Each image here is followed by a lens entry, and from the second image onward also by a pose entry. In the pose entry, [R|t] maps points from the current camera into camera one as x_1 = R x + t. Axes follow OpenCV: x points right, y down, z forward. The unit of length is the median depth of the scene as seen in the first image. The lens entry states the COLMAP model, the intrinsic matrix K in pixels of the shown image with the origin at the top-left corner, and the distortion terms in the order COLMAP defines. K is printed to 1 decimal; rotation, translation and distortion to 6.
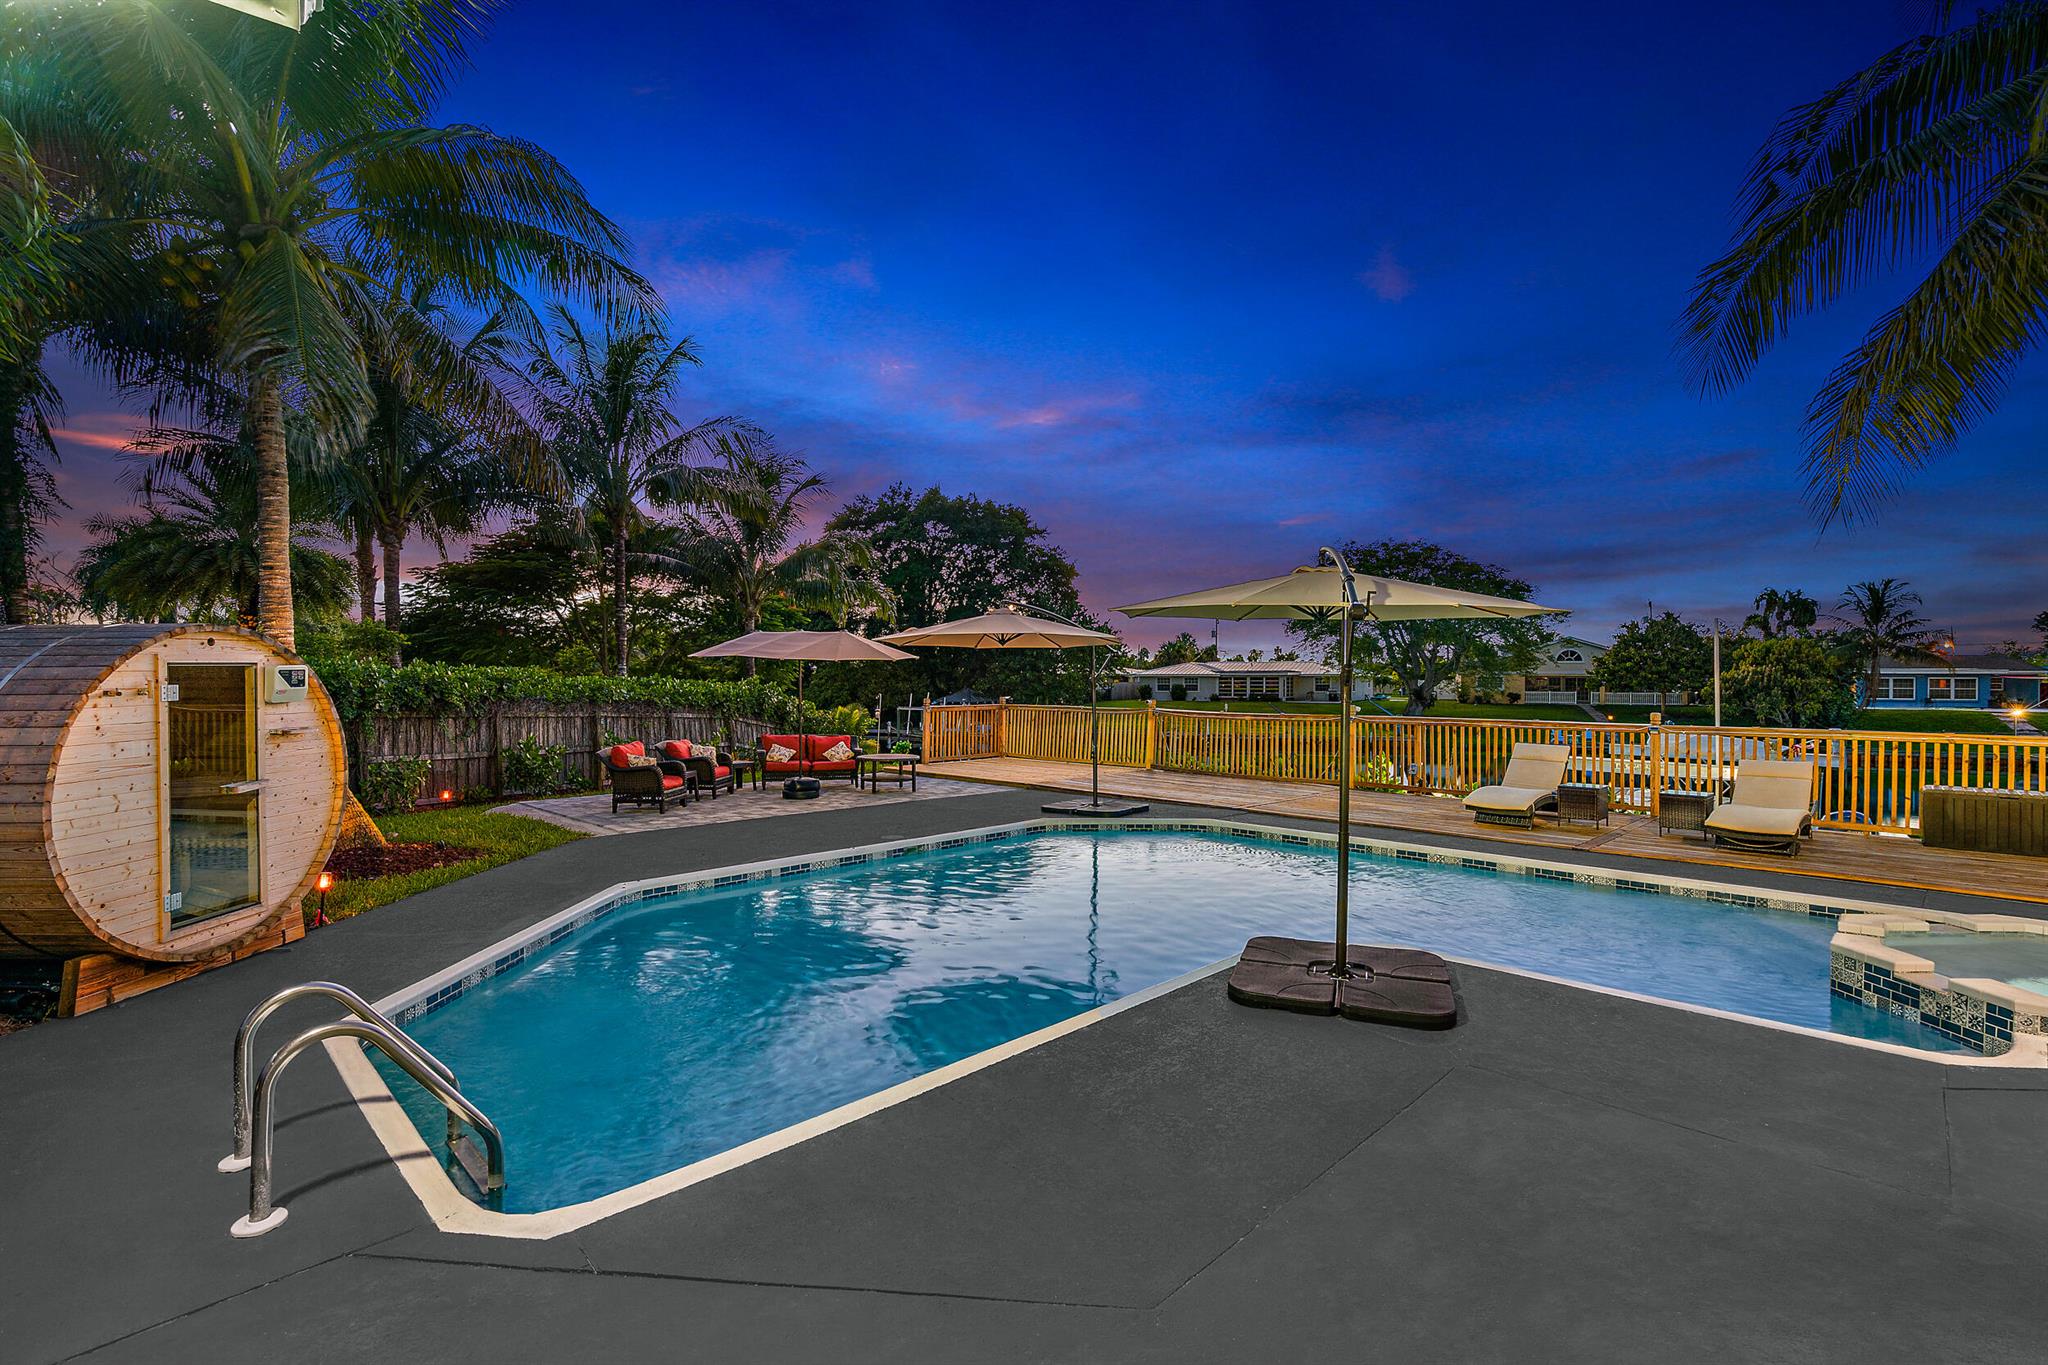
lens RADIAL K [[924.5, 0, 1024.0], [0, 924.5, 682.5], [0, 0, 1]] dist [-0.001562, 0.000638]
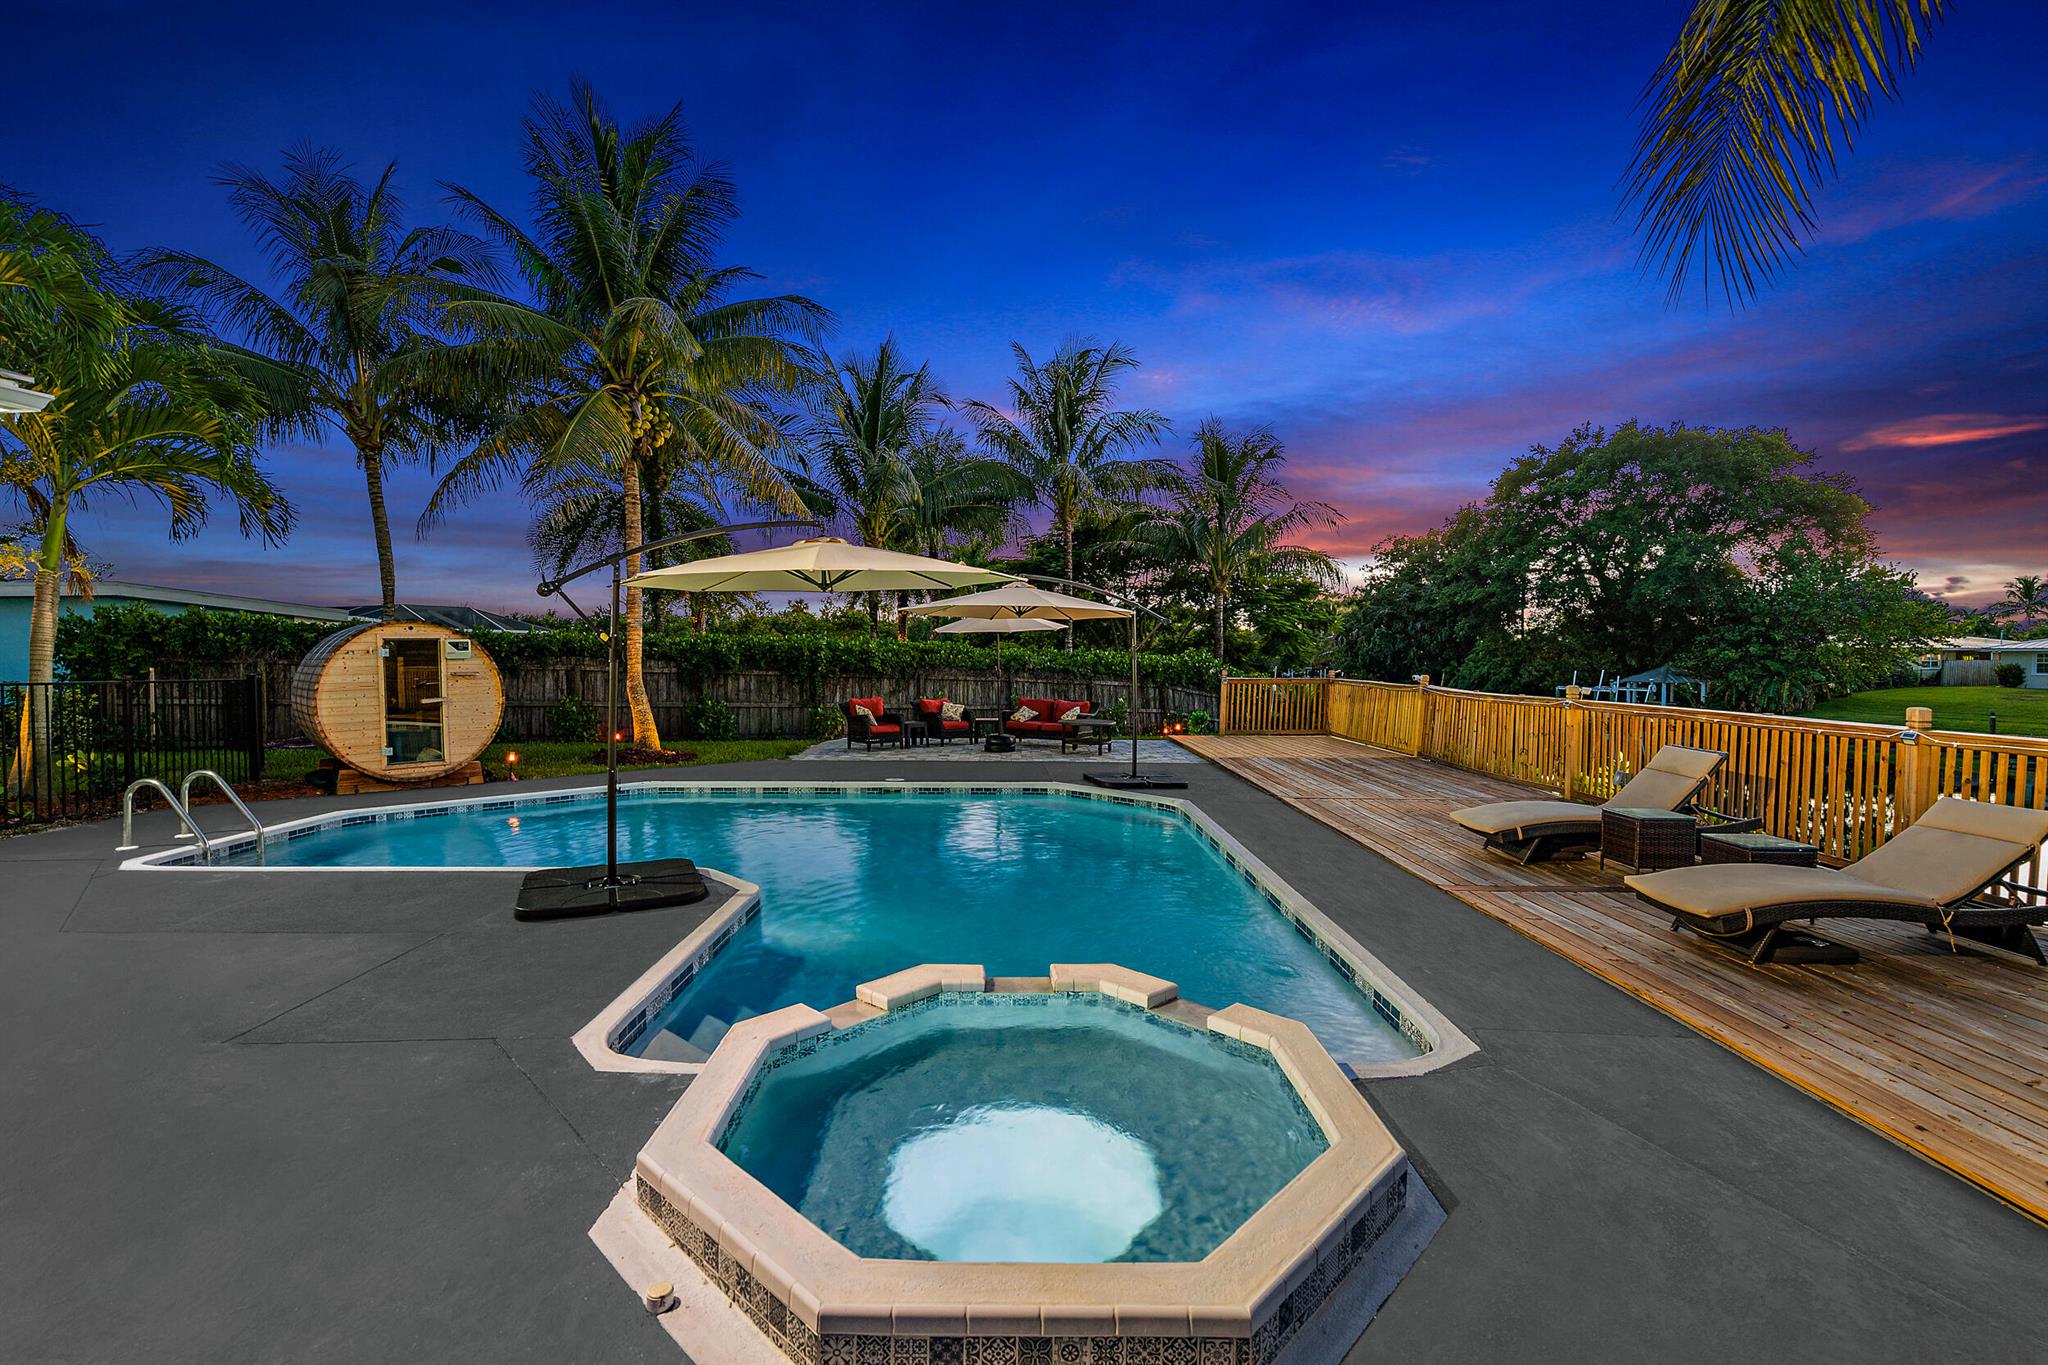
lens RADIAL K [[924.5, 0, 1024.0], [0, 924.5, 682.5], [0, 0, 1]] dist [-0.001562, 0.000638]
pose [[0.715589, 0.024766, -0.698082, 0.361401], [-0.006018, 0.999553, 0.029292, 0.002150], [0.698495, -0.016759, 0.715418, 0.115991]]
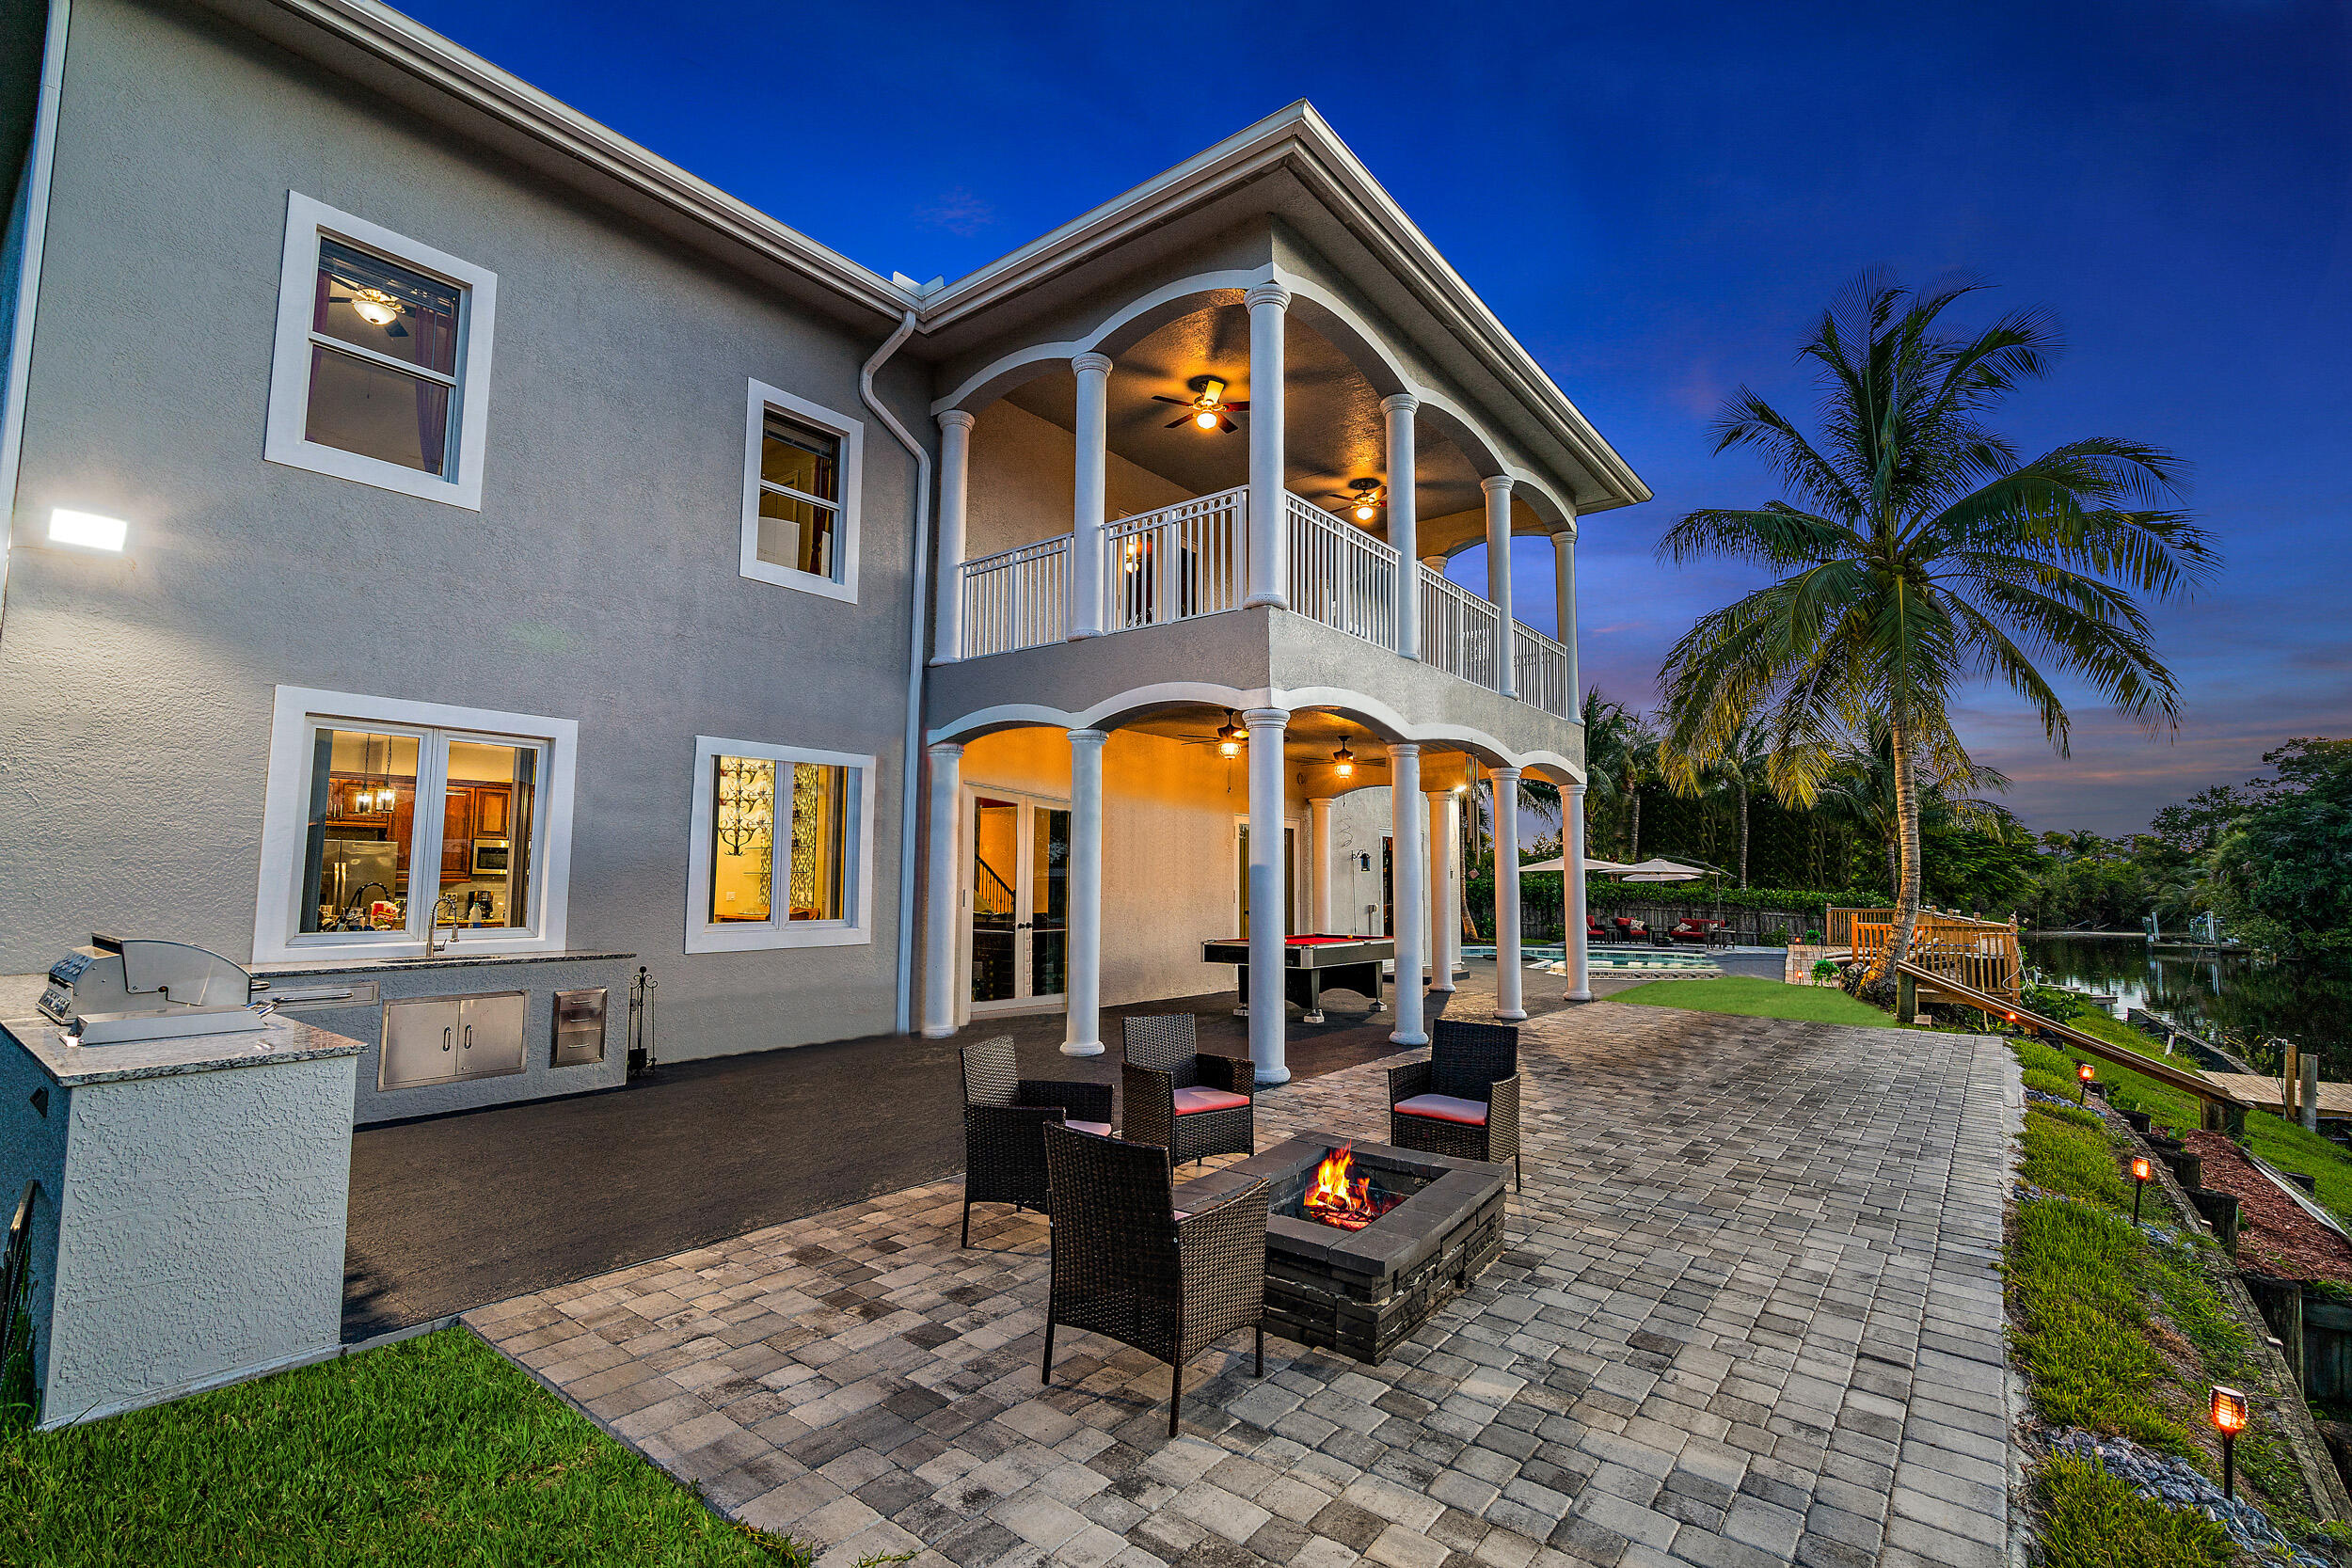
lens RADIAL K [[1061.7, 0, 1176.0], [0, 1061.7, 784.0], [0, 0, 1]] dist [-0.001562, 0.000638]
pose [[0.257746, -0.091598, -0.961861, 1.101868], [-0.009169, 0.995220, -0.097232, 0.001438], [0.966169, 0.033881, 0.255674, -0.416352]]
